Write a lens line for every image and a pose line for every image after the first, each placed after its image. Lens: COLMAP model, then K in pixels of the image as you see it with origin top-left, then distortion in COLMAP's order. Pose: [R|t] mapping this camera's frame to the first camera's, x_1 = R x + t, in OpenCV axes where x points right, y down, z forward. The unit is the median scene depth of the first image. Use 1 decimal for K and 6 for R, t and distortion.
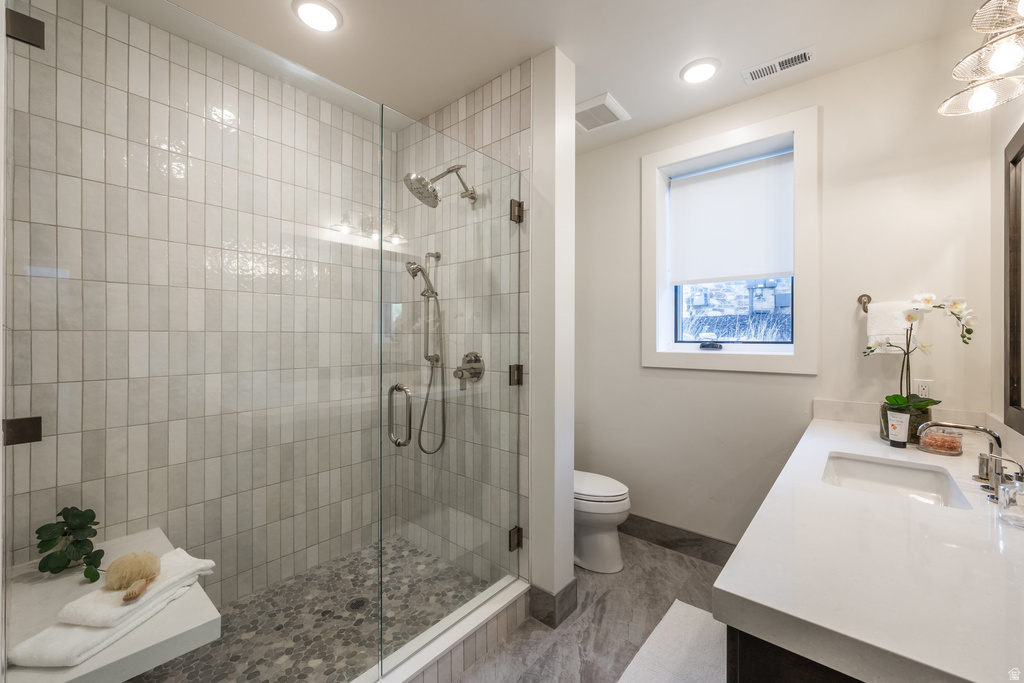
lens RADIAL K [[401.6, 0, 509.2], [0, 401.6, 344.0], [0, 0, 1]] dist [0.000810, 0.000265]
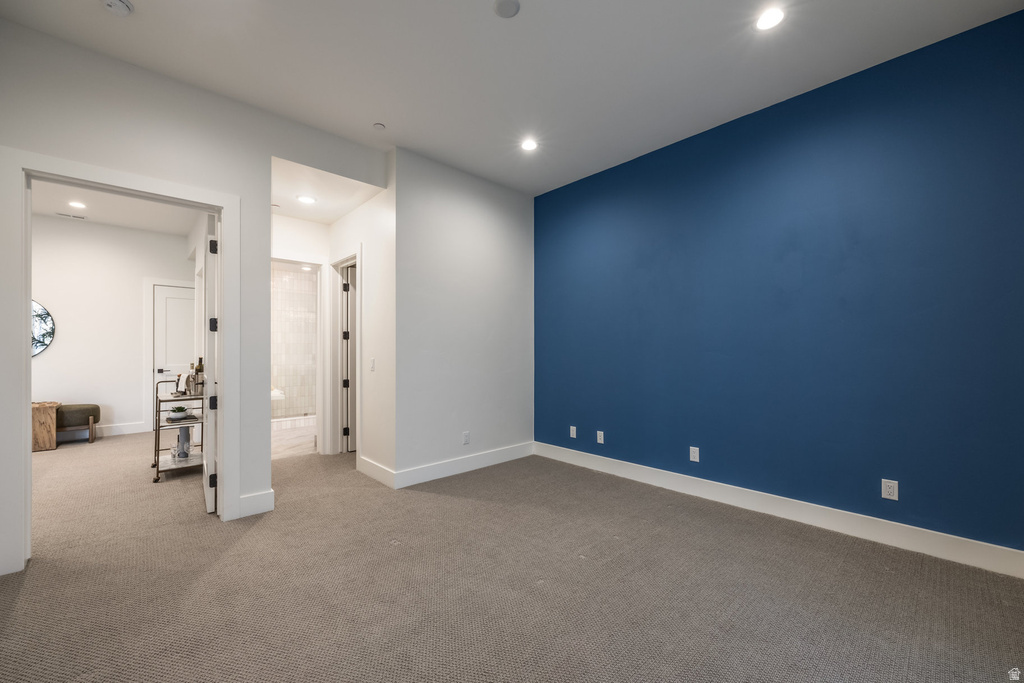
lens RADIAL K [[401.6, 0, 511.6], [0, 401.6, 347.5], [0, 0, 1]] dist [0.000810, 0.000265]
pose [[0.993230, -0.007588, -0.115919, 1.726483], [0.005943, 0.999877, -0.014532, 0.072276], [0.116015, 0.013745, 0.993152, -2.355289]]
